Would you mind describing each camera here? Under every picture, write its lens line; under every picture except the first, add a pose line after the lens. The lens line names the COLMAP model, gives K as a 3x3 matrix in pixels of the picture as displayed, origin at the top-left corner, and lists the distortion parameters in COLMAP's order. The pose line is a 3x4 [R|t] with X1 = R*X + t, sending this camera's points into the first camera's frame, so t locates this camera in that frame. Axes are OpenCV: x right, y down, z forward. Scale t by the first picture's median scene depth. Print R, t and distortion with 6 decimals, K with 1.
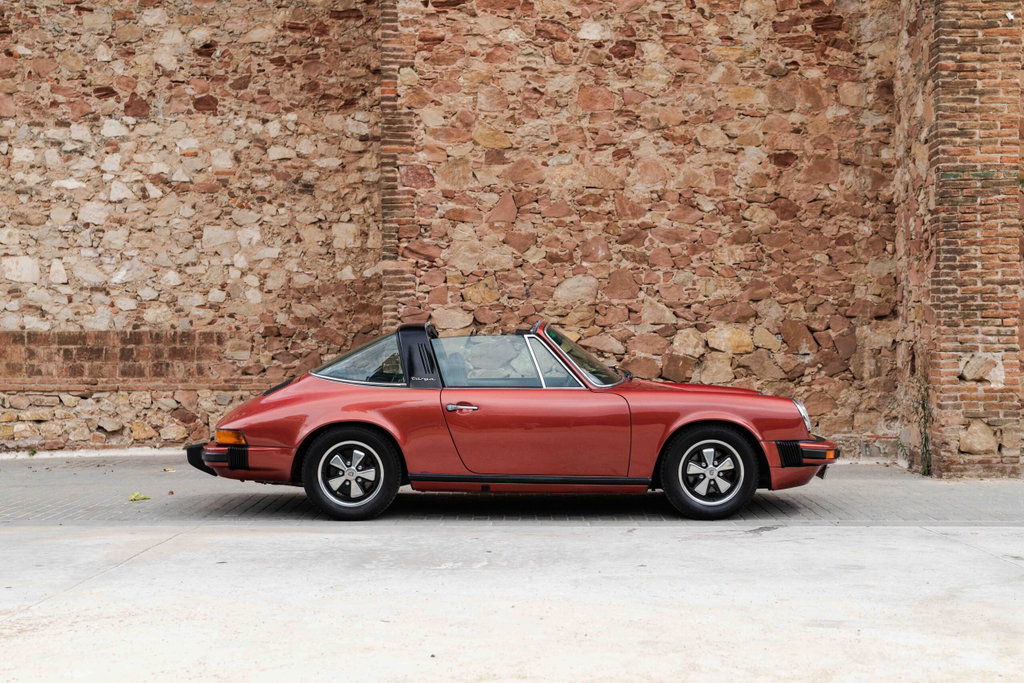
lens RADIAL K [[1615.2, 0, 516.8], [0, 1615.2, 364.6], [0, 0, 1]] dist [-0.058588, 0.823014]
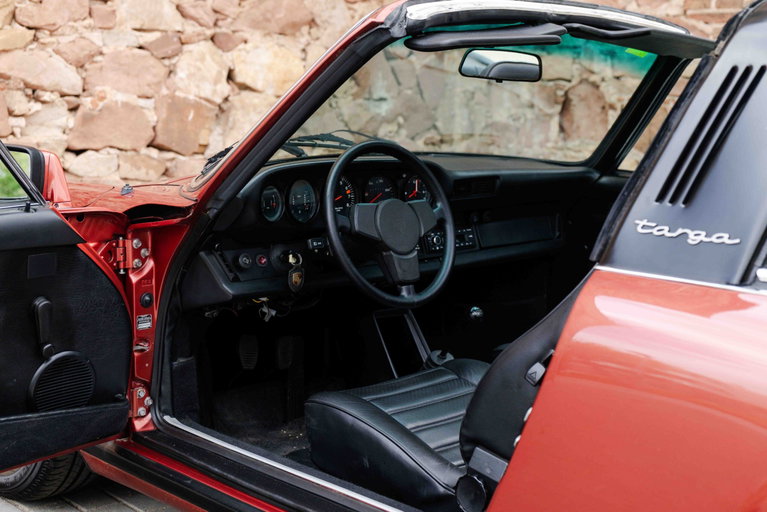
lens RADIAL K [[1181.9, 0, 383.5], [0, 1181.9, 256.0], [0, 0, 1]] dist [-0.285649, 1.581695]
pose [[0.725501, -0.079775, 0.683582, -0.096322], [-0.006575, 0.992411, 0.122793, -0.002502], [-0.688190, -0.093581, 0.719470, 0.707858]]
